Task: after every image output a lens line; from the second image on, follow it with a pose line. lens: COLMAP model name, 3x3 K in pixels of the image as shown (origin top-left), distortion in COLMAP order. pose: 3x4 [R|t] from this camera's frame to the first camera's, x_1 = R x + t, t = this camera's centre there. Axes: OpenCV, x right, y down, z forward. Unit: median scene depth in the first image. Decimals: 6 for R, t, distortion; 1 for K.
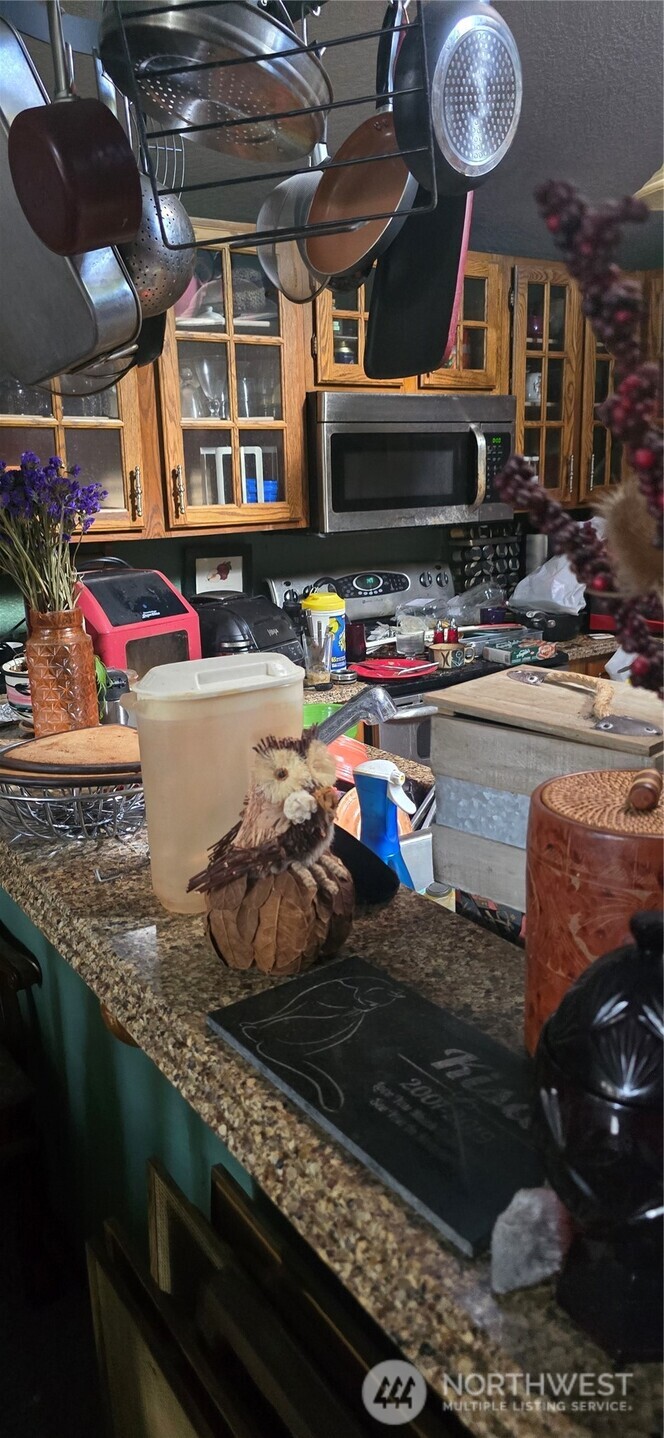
lens RADIAL K [[964.0, 0, 328.4], [0, 964.0, 717.7], [0, 0, 1]] dist [0.058199, -0.055036]
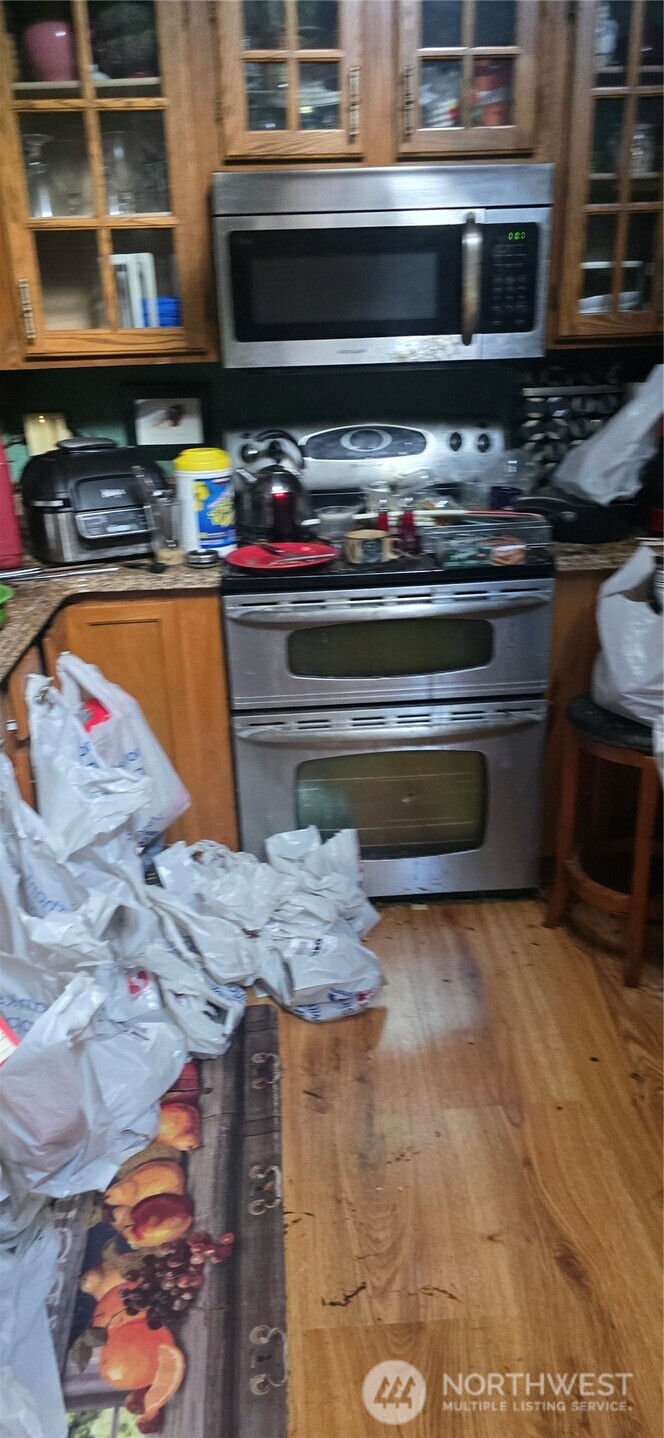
lens RADIAL K [[964.0, 0, 327.3], [0, 964.0, 729.6], [0, 0, 1]] dist [0.058199, -0.055036]
pose [[0.867078, 0.192640, -0.459419, 0.471237], [-0.117875, 0.975356, 0.186508, -0.061881], [0.484026, -0.107563, 0.868417, 0.318110]]
